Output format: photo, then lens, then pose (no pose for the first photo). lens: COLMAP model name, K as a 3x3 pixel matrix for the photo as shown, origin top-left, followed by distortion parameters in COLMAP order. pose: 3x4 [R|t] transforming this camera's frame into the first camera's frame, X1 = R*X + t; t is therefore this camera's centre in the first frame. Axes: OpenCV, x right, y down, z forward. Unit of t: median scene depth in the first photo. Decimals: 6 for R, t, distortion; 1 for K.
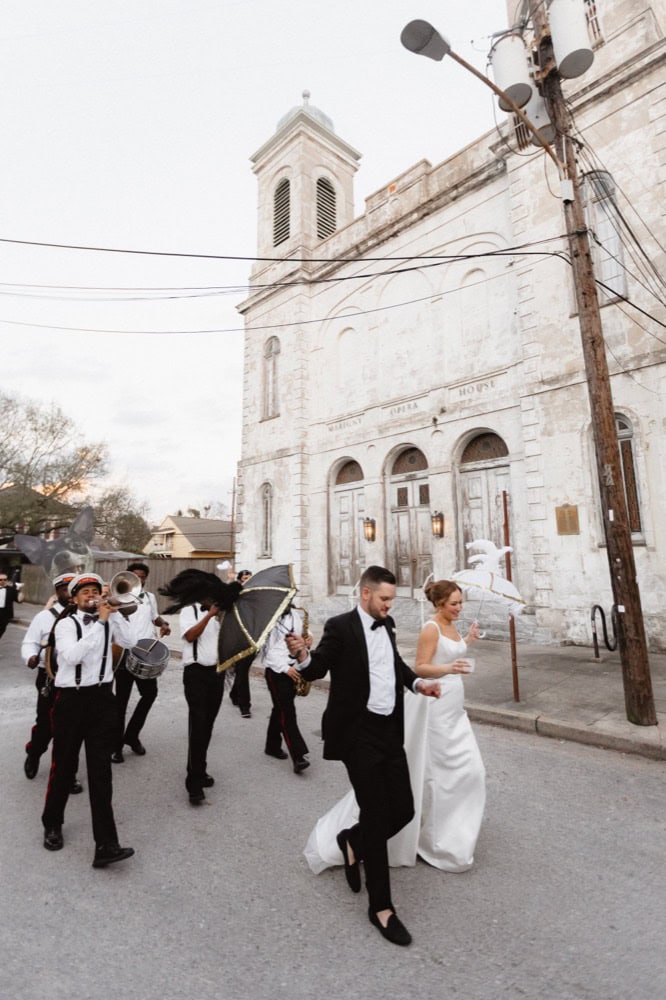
lens RADIAL K [[591.7, 0, 308.2], [0, 591.7, 486.6], [0, 0, 1]] dist [0.000251, 0.000554]
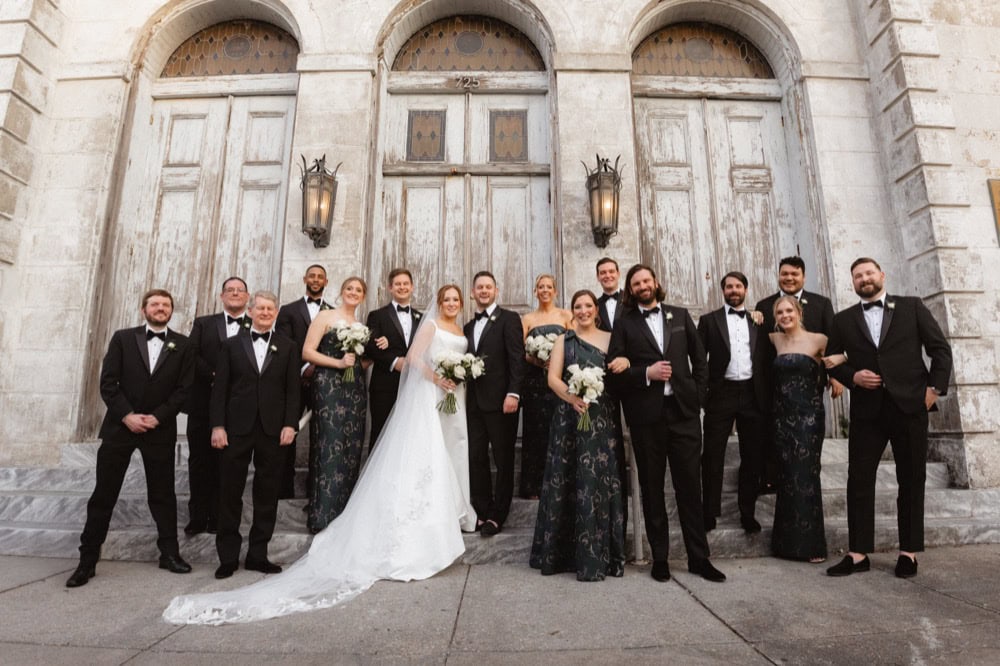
lens RADIAL K [[584.2, 0, 500.0], [0, 584.2, 333.0], [0, 0, 1]] dist [-0.076423, 0.001938]
pose [[0.648401, 0.145034, 0.747356, -0.042303], [-0.105403, 0.989333, -0.100546, 0.159000], [-0.753967, -0.013579, 0.656772, 0.766887]]
